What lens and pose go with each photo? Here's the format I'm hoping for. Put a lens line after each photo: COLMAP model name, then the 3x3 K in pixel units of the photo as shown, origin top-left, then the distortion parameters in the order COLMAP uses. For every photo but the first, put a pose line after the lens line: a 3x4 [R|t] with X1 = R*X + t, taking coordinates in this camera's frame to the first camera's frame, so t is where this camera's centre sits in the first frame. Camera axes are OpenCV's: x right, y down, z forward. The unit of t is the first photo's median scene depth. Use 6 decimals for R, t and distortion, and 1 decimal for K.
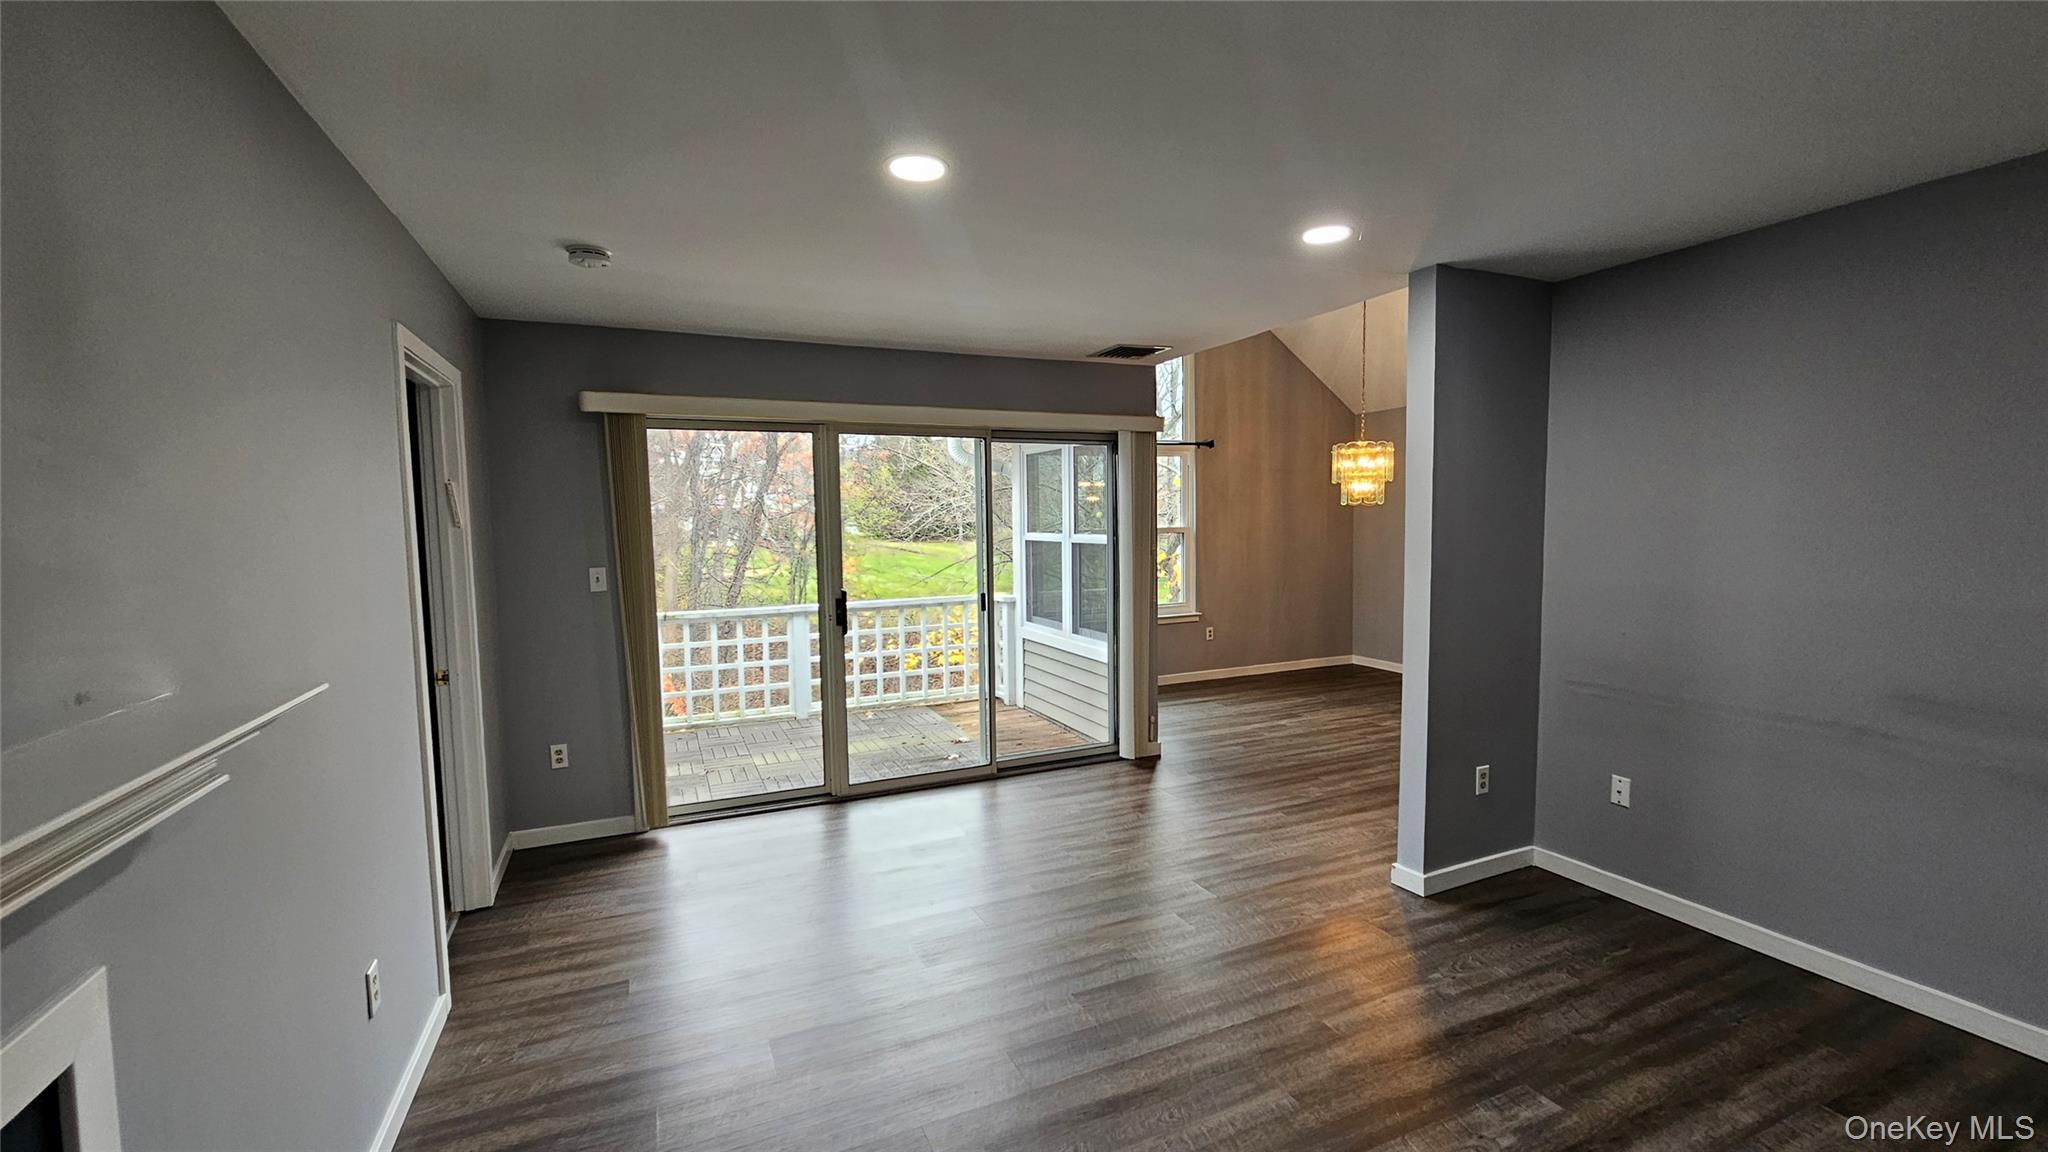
lens RADIAL K [[839.3, 0, 1018.9], [0, 839.3, 581.5], [0, 0, 1]] dist [-0.001146, 0.000040]
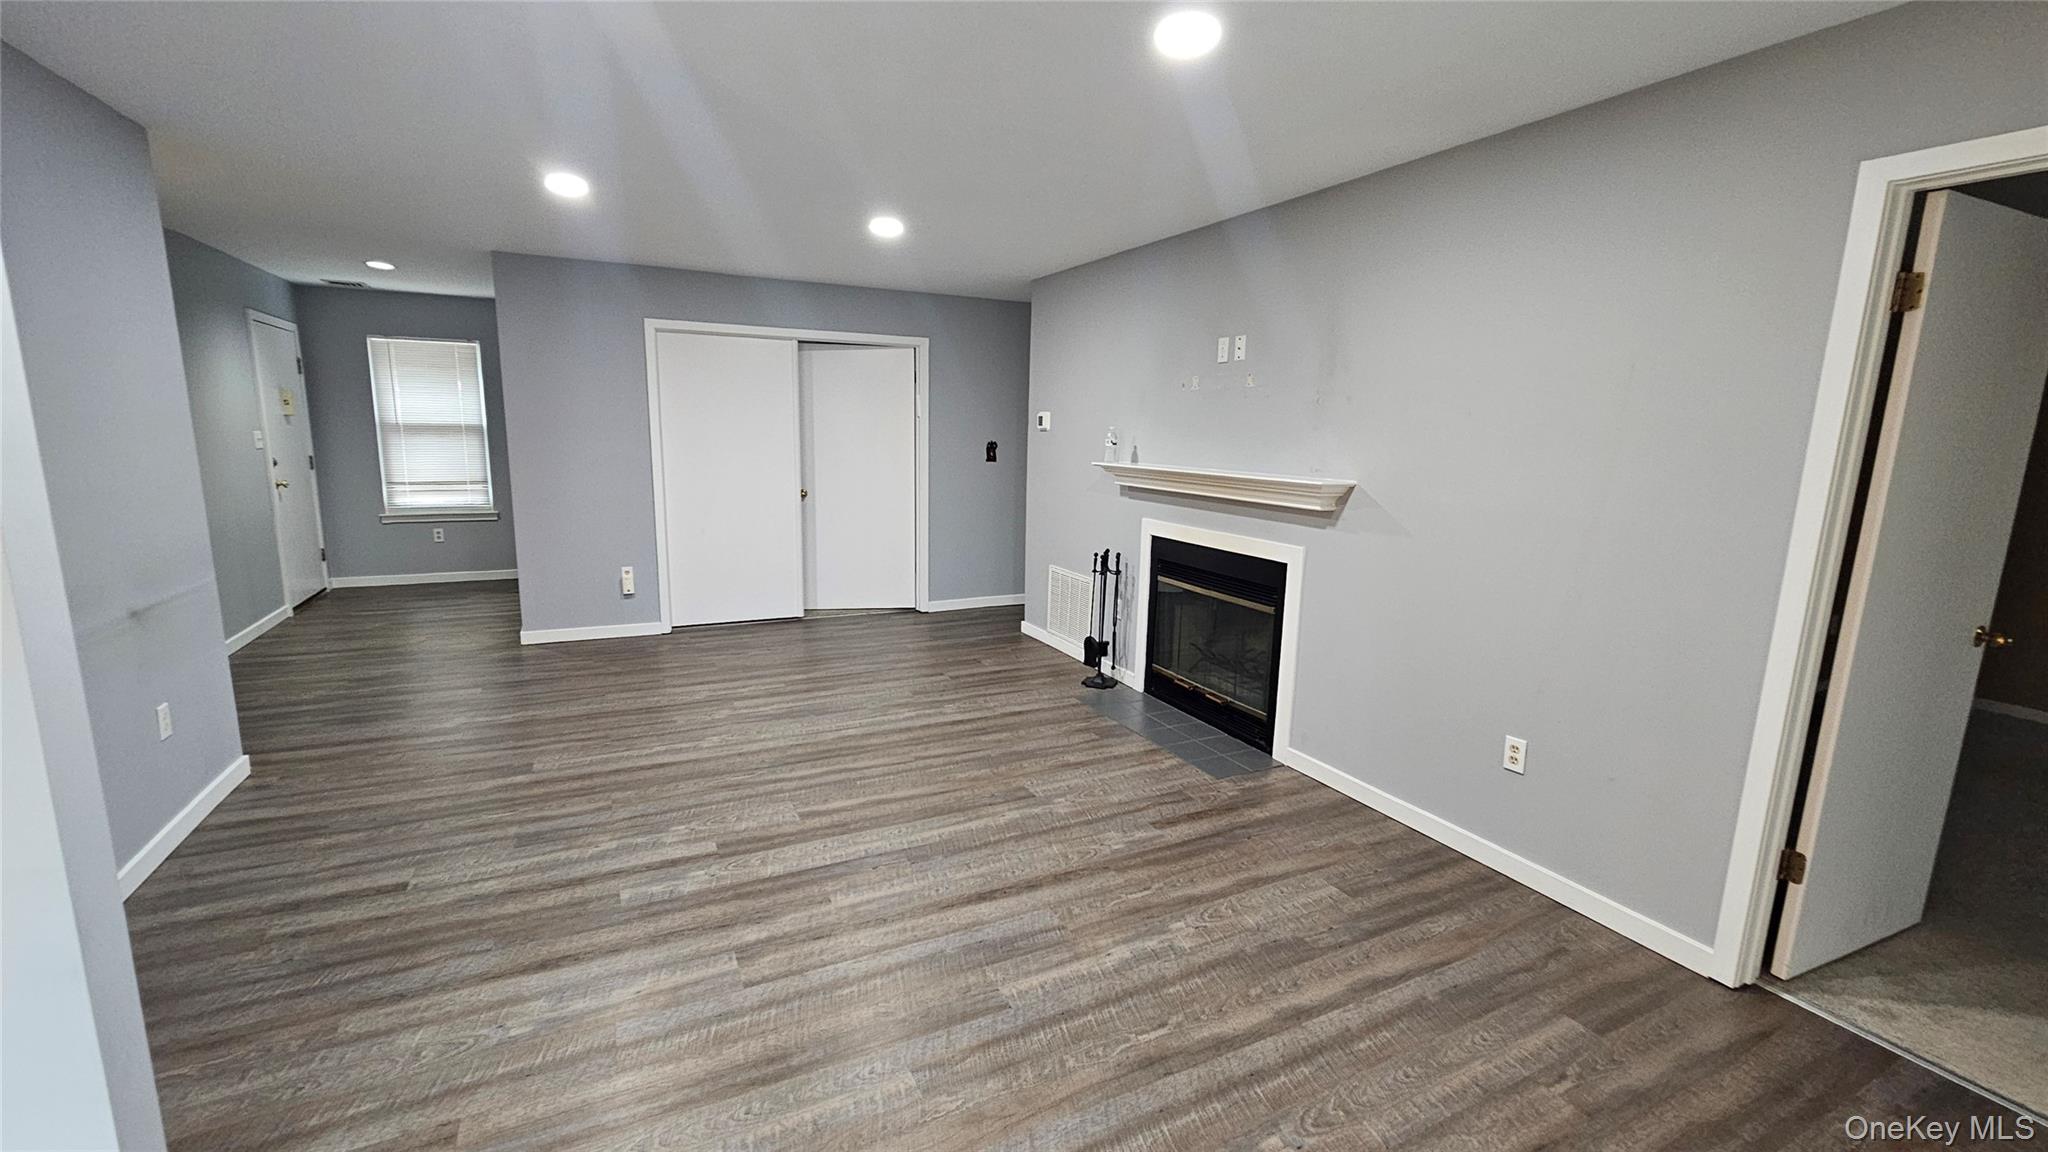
lens RADIAL K [[835.4, 0, 1020.7], [0, 835.4, 578.0], [0, 0, 1]] dist [0.000131, -0.000113]
pose [[-0.998861, 0.002447, -0.047655, 0.093373], [-0.009703, 0.967401, 0.253065, -0.113573], [0.046721, 0.253239, -0.966275, 1.721120]]
